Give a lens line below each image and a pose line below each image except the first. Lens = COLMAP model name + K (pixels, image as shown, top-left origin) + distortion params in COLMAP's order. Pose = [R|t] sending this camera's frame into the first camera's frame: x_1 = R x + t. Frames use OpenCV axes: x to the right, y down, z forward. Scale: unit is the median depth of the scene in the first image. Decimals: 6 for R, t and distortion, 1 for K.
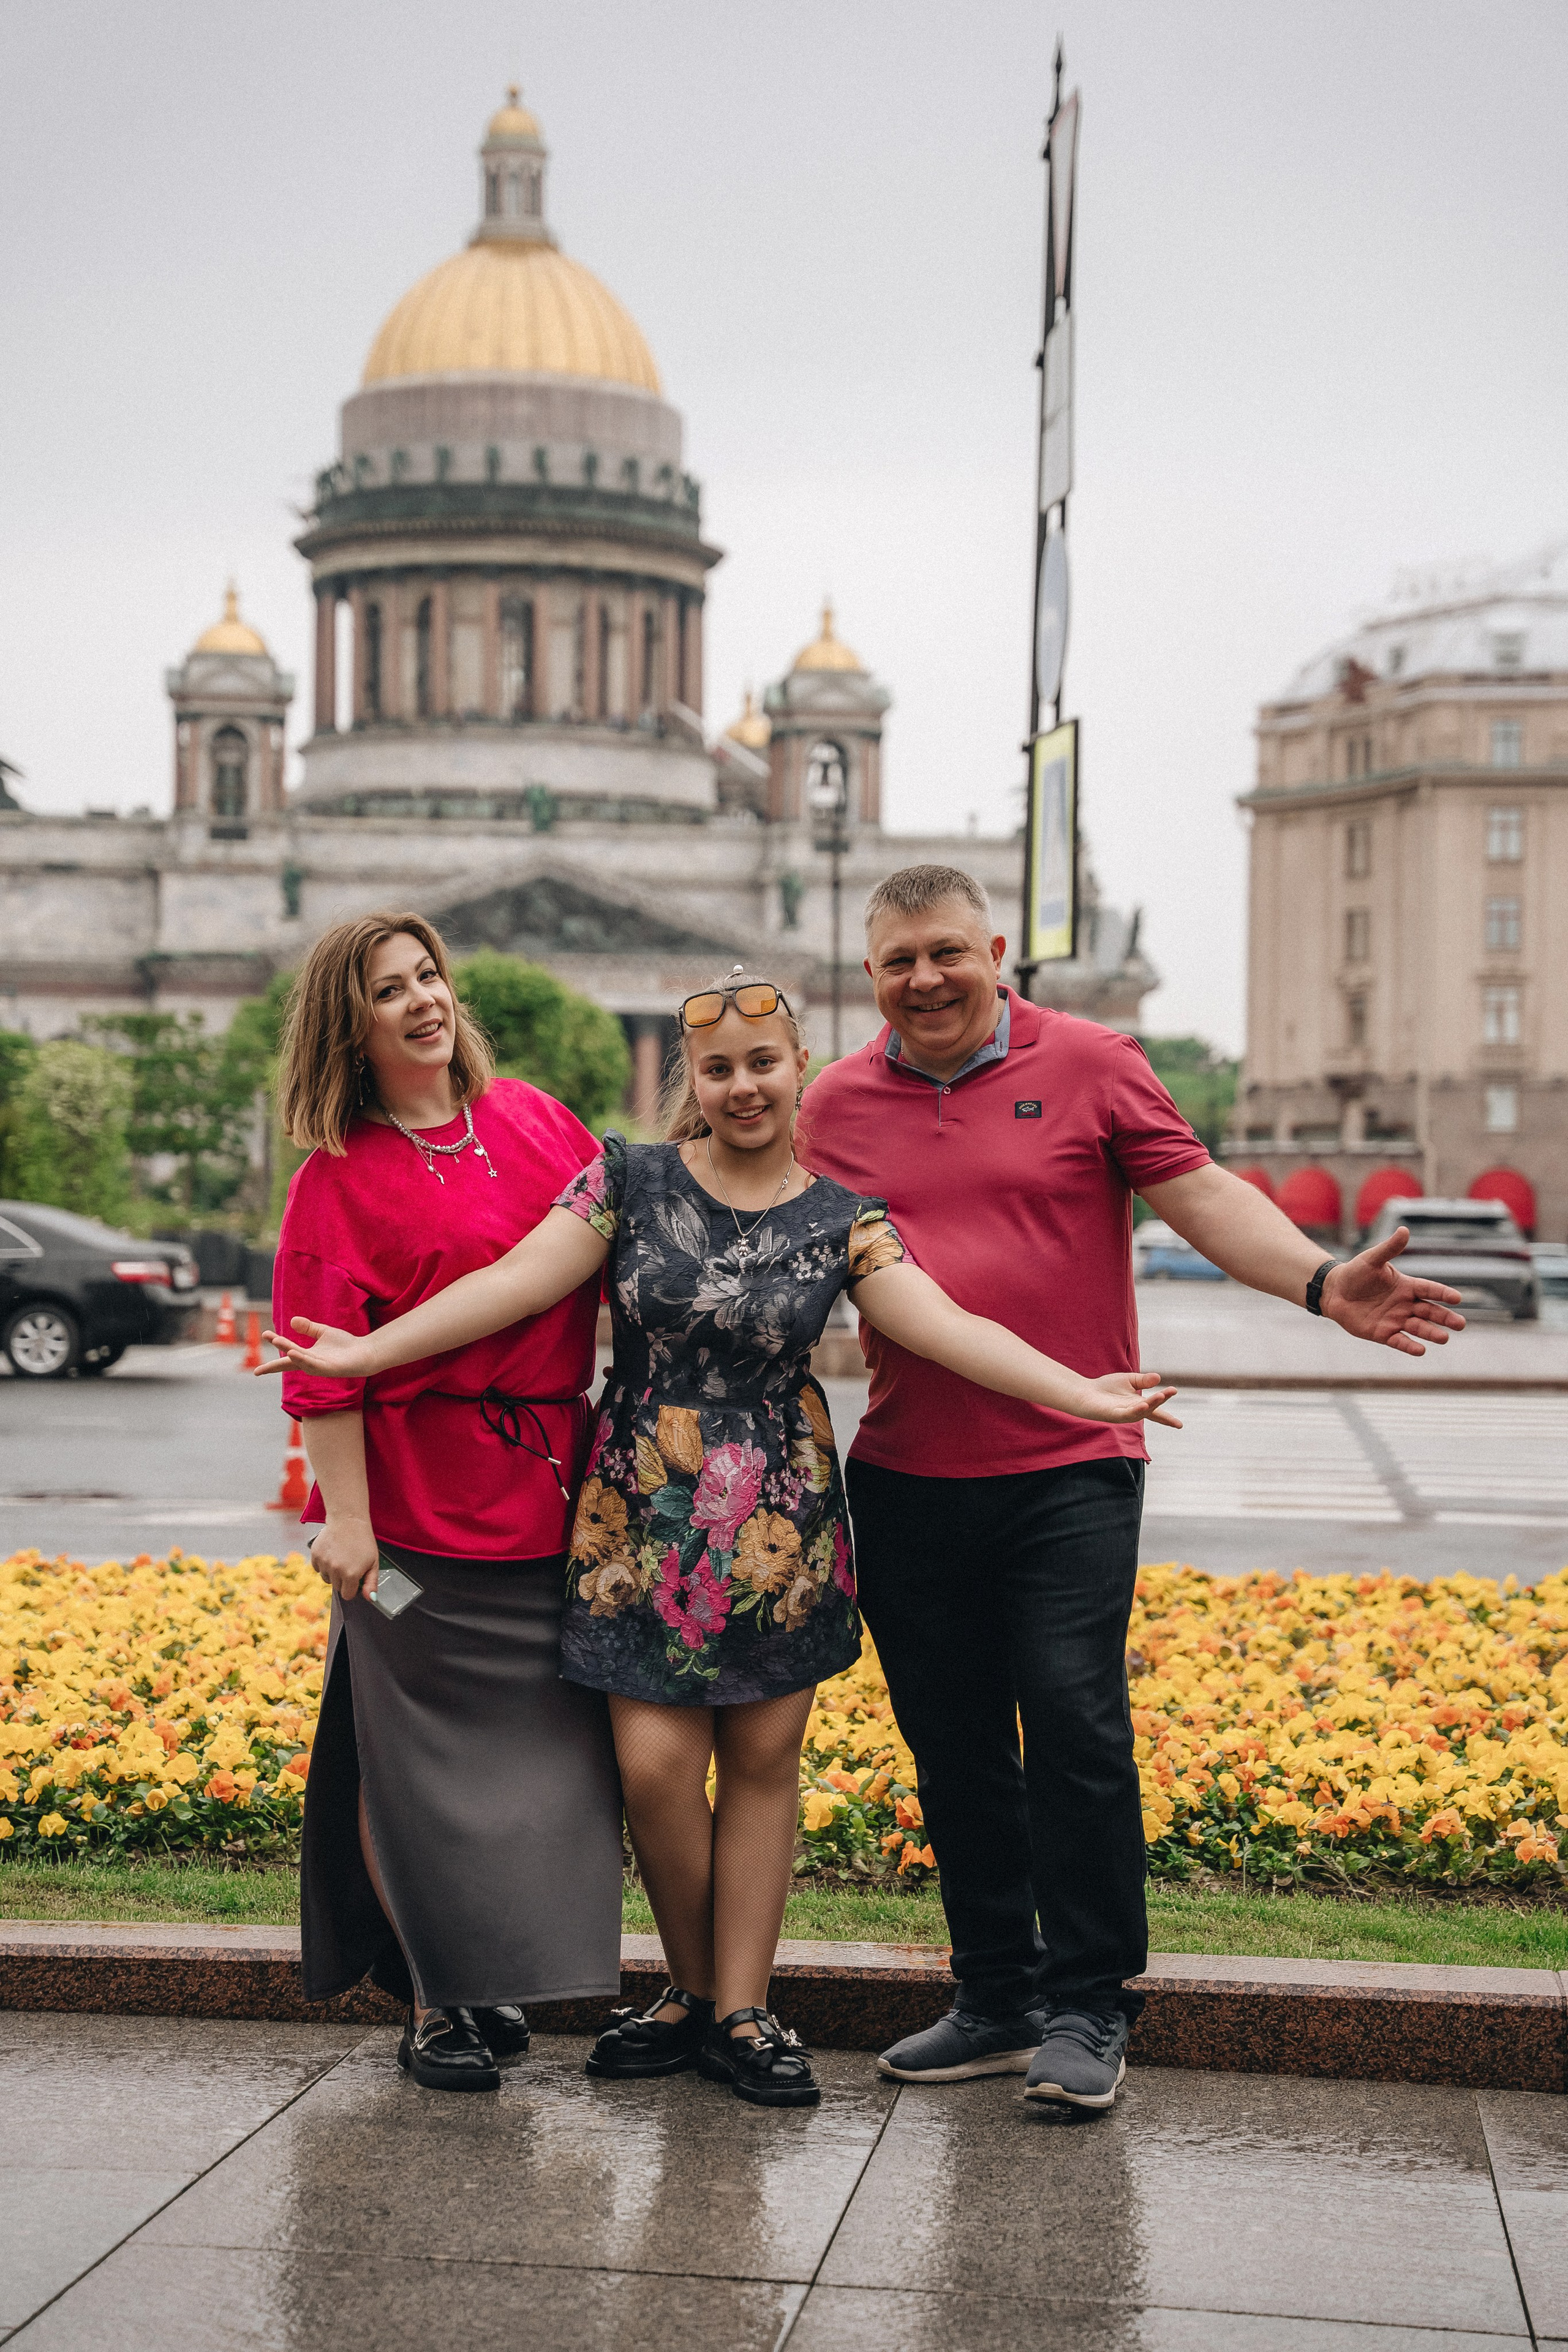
lens RADIAL K [[4503.0, 0, 798.2], [0, 4503.0, 1168.3], [0, 0, 1]] dist [0.288417, 0.233837]
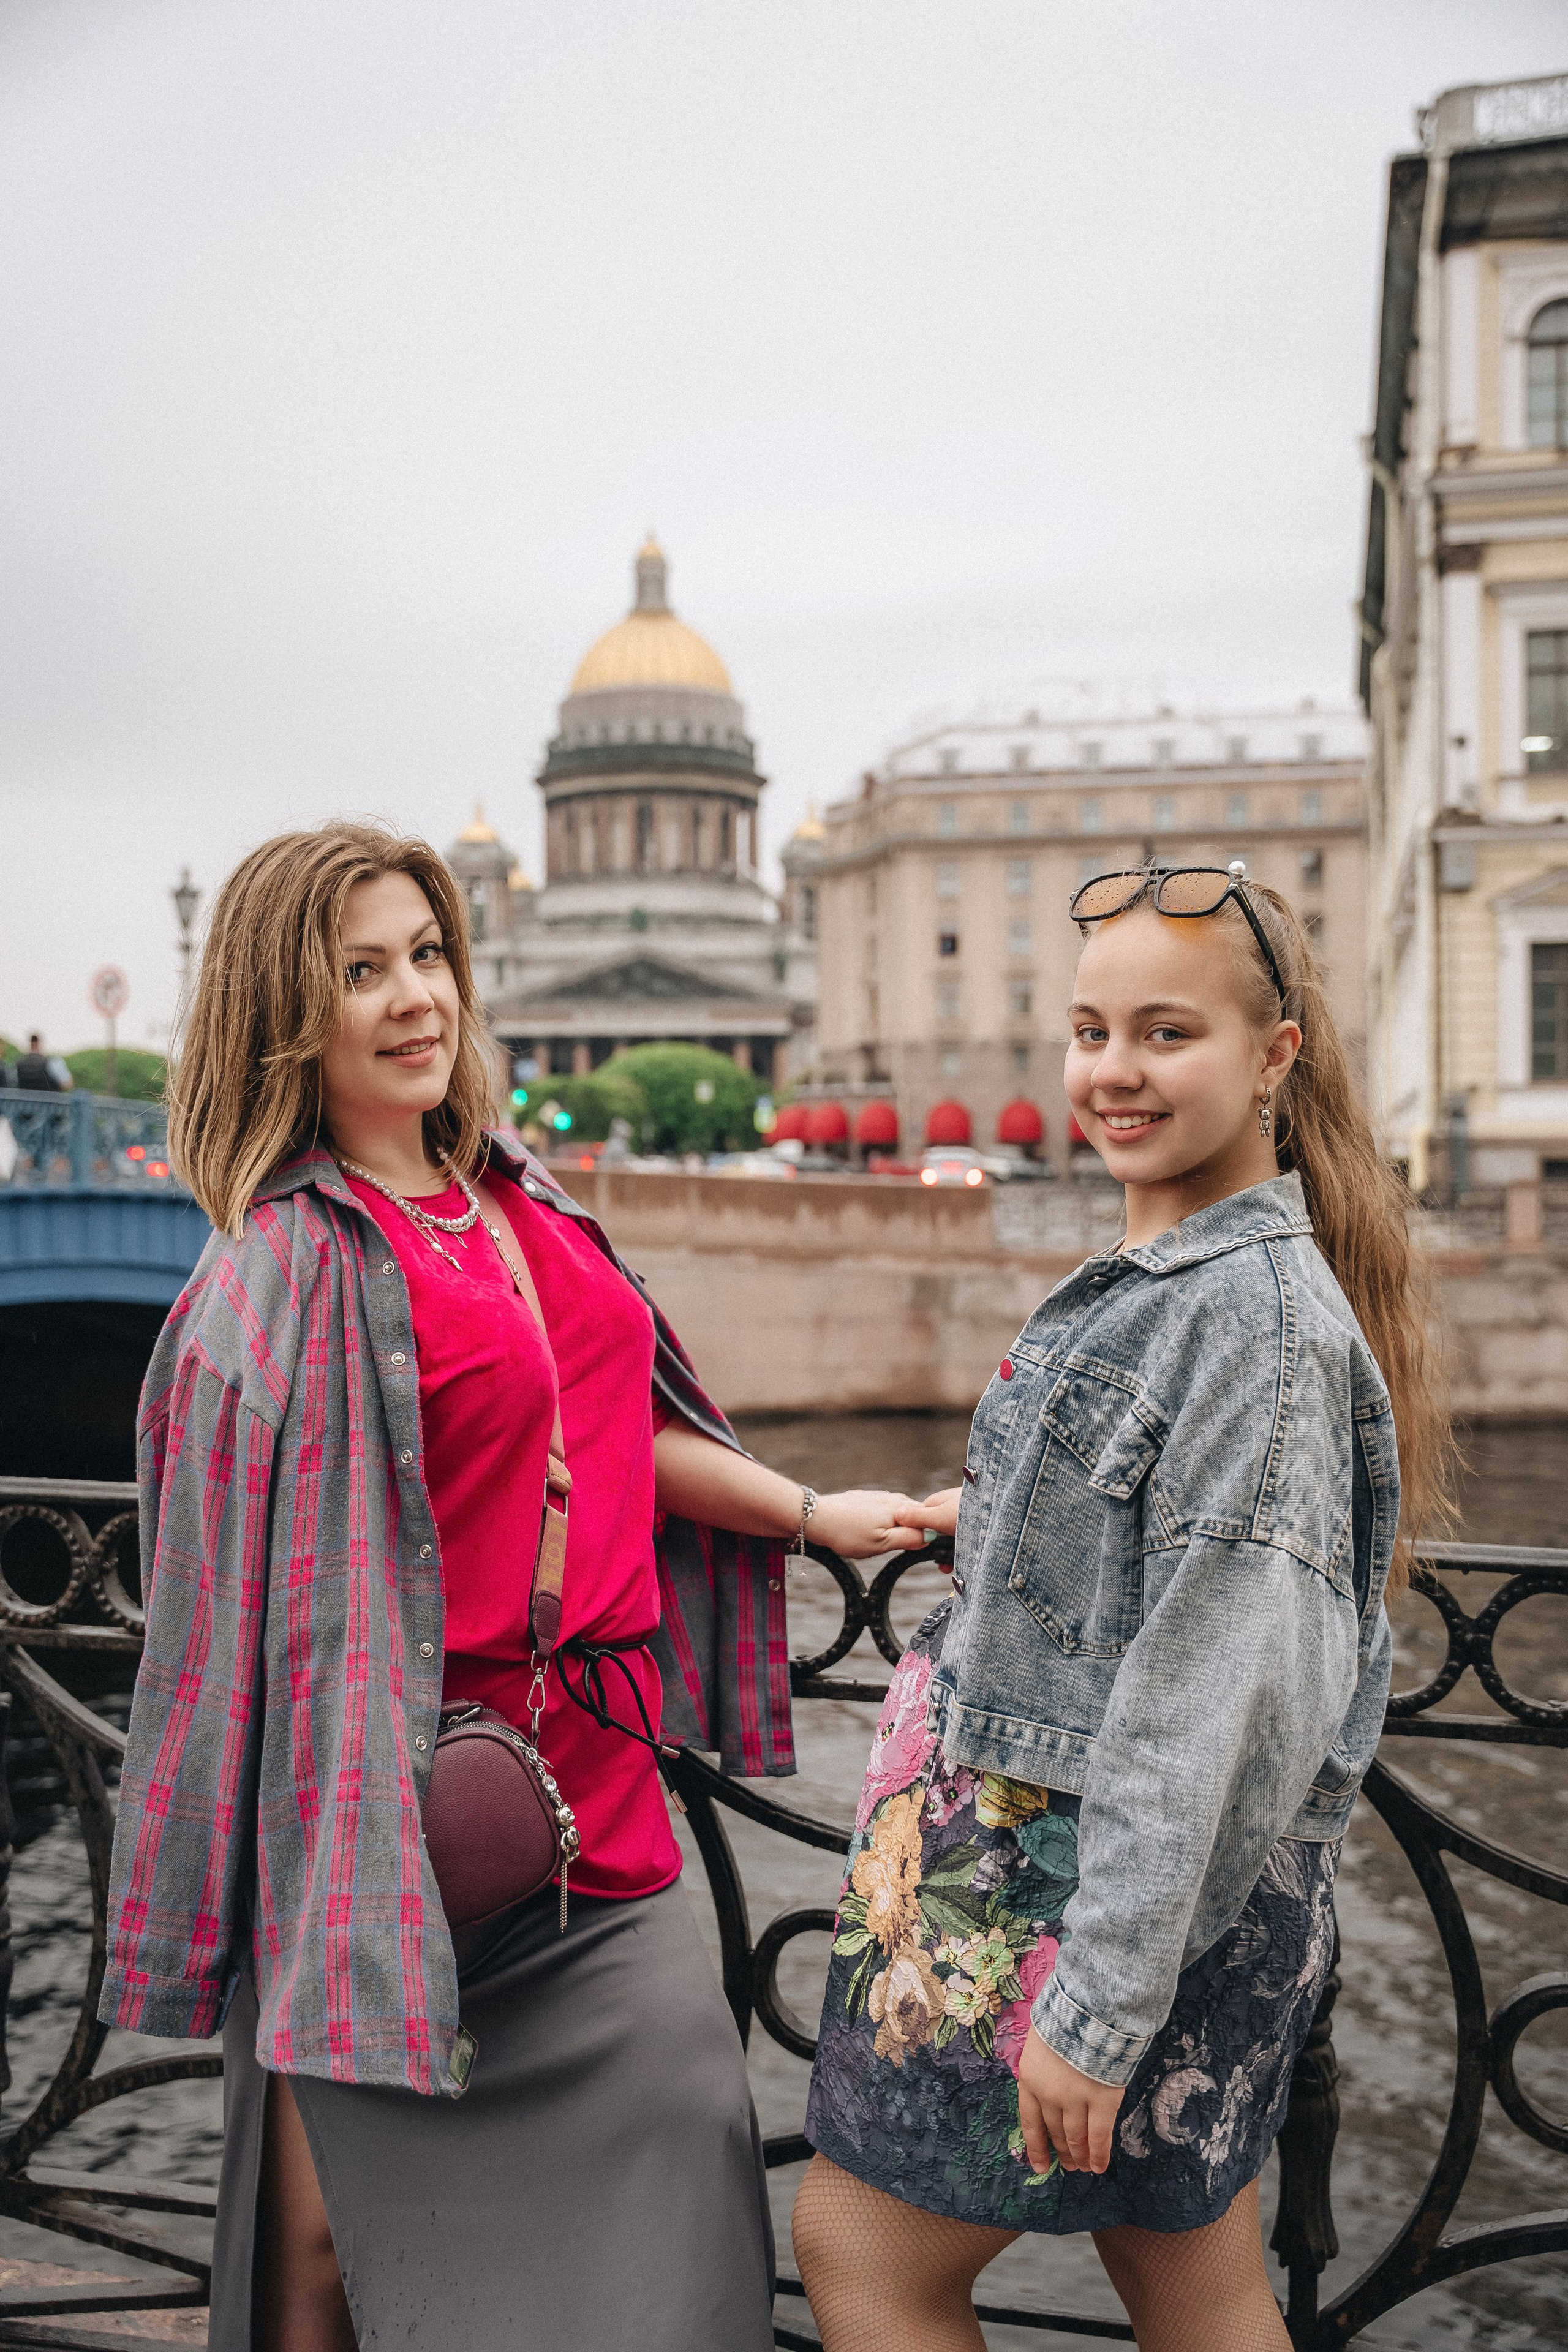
lens RADIAL K [[2258.6, 0, 784.0], [0, 2258.6, 1176.0], [0, 0, 1]] dist [-0.009018, 0.001085]
pose [[0.994197, -0.015601, -0.106440, 0.092055], [0.017729, 0.999661, 0.019073, 0.004961], [0.106106, -0.020850, 0.994136, 0.124622]]
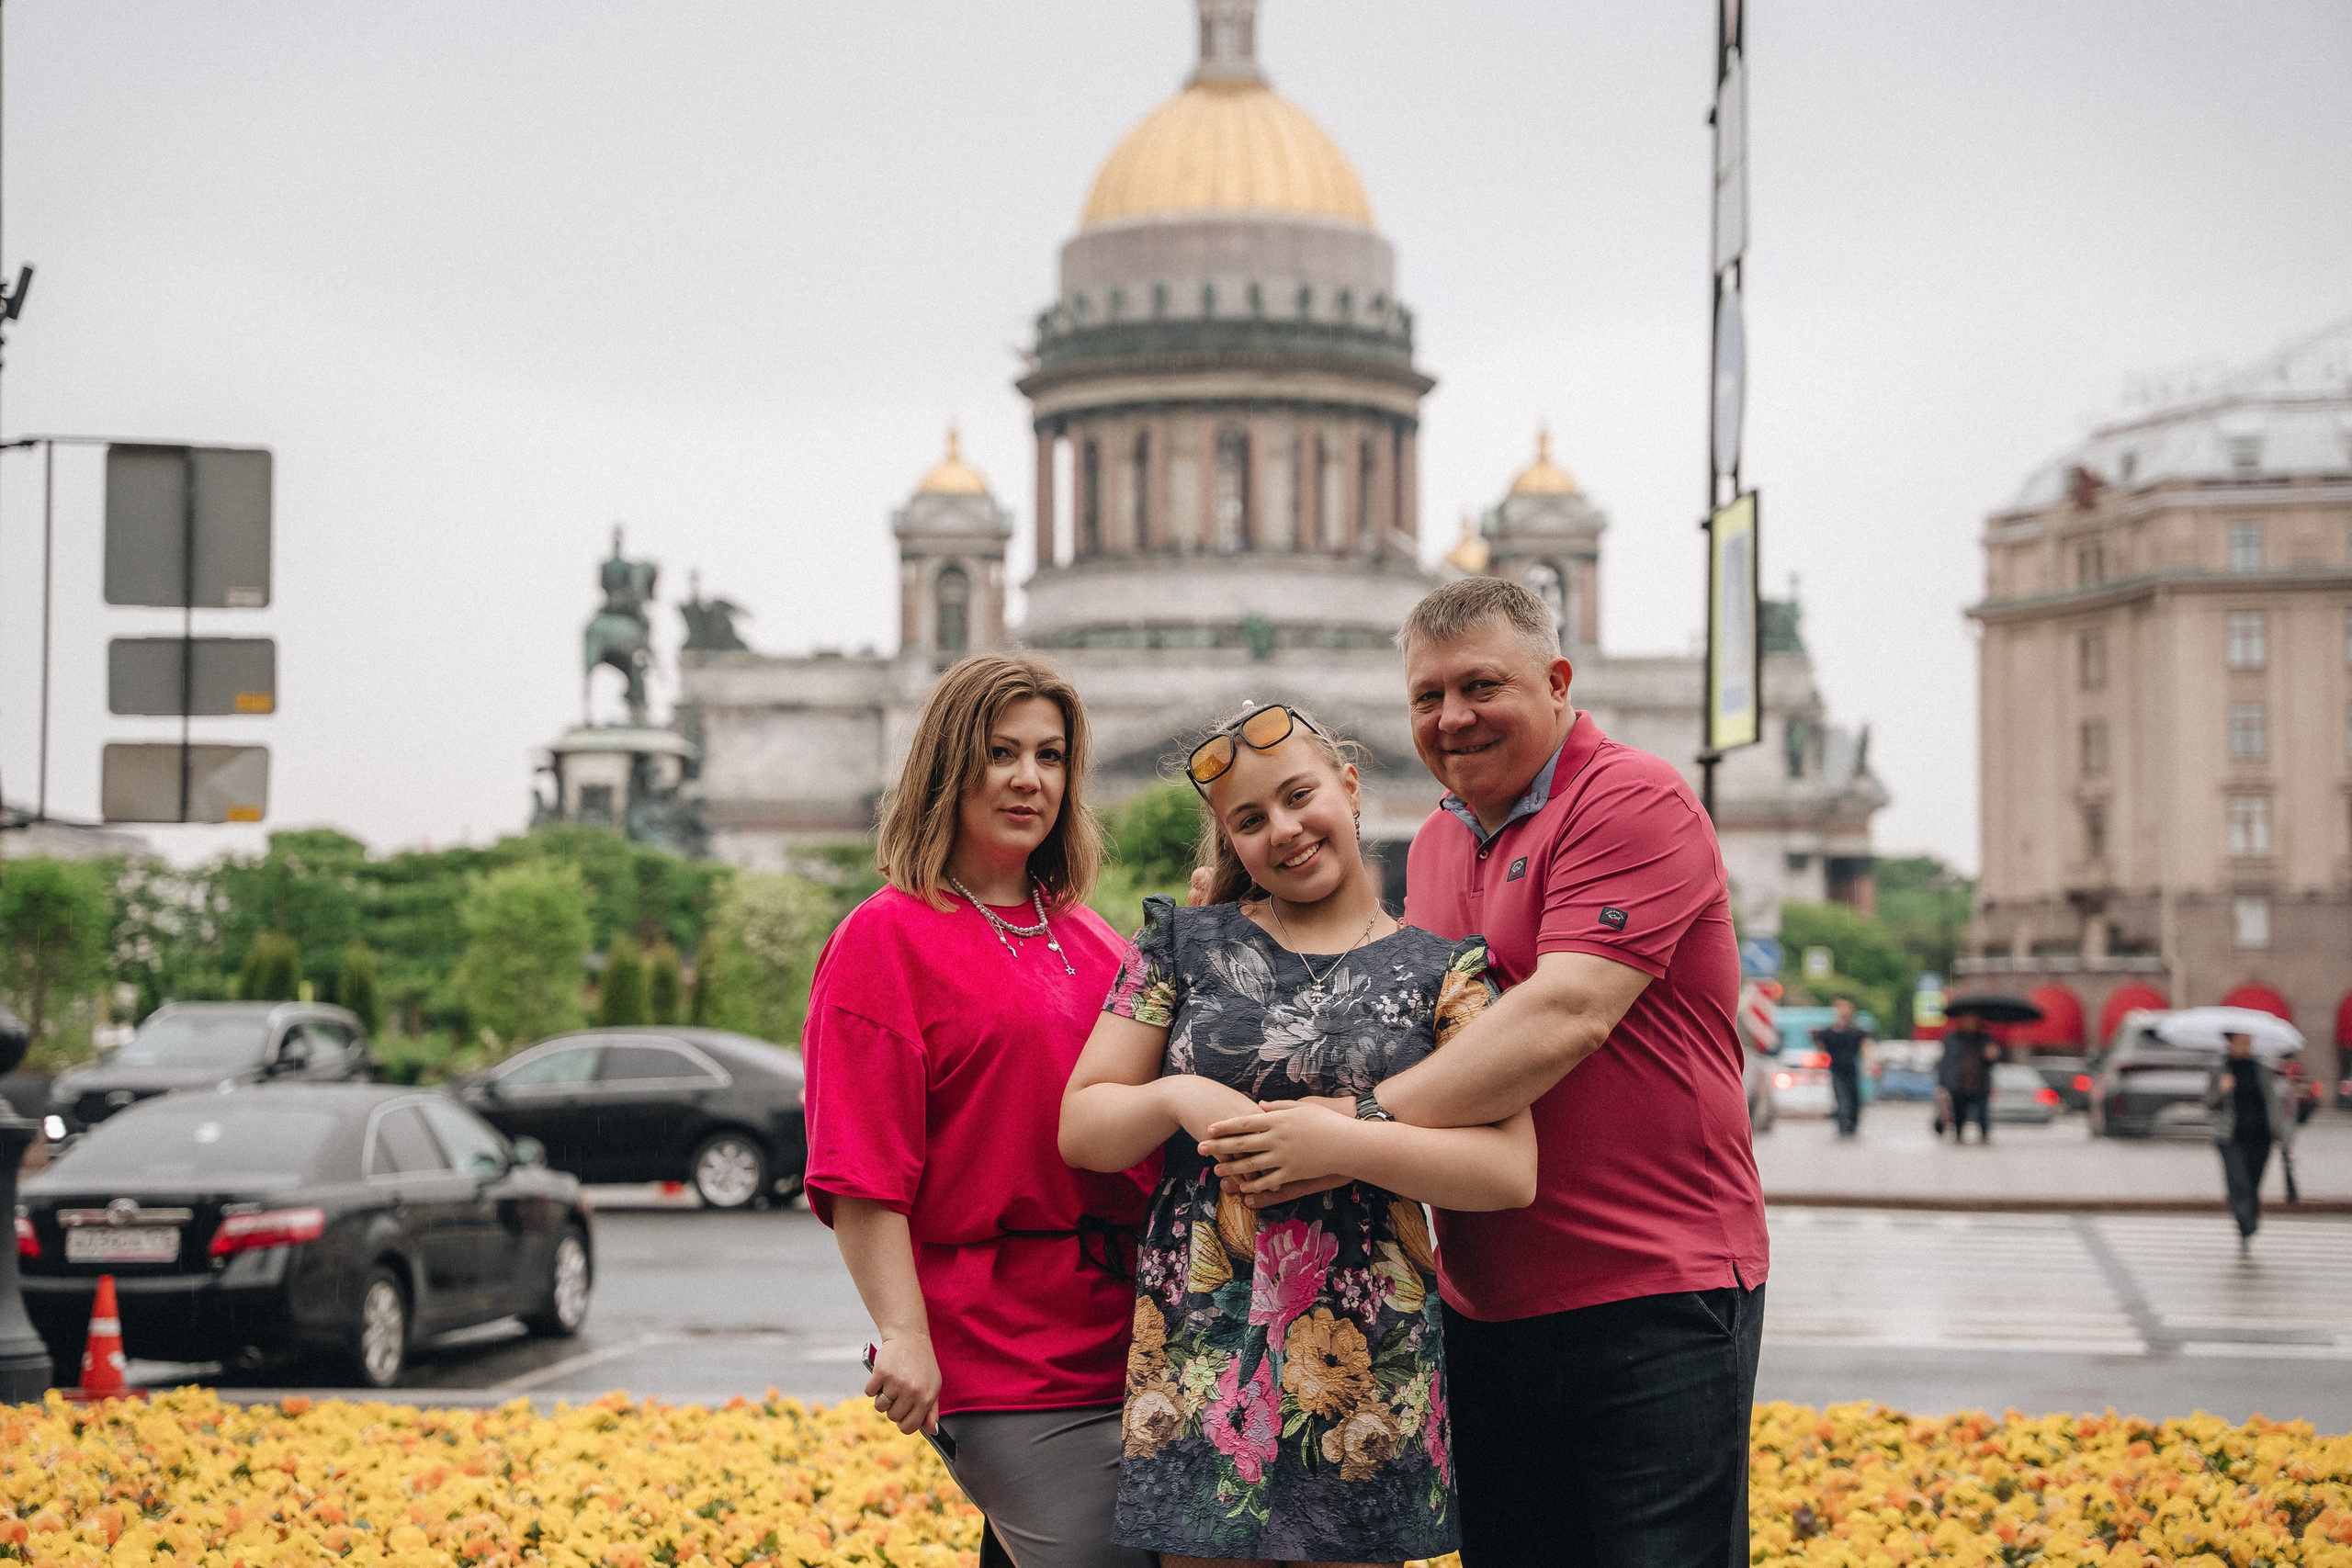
lens RADIAL K [[4502.5, 0, 1176.0], [0, 4502.5, 784.0], [0, 0, 1]] dist [0.301781, 0.134921]
pose [[0.996913, -0.017846, -0.076454, 0.000654], [0.014236, 0.998770, -0.047506, 0.000227], [0.077207, 0.046271, 0.995941, 0.003136]]
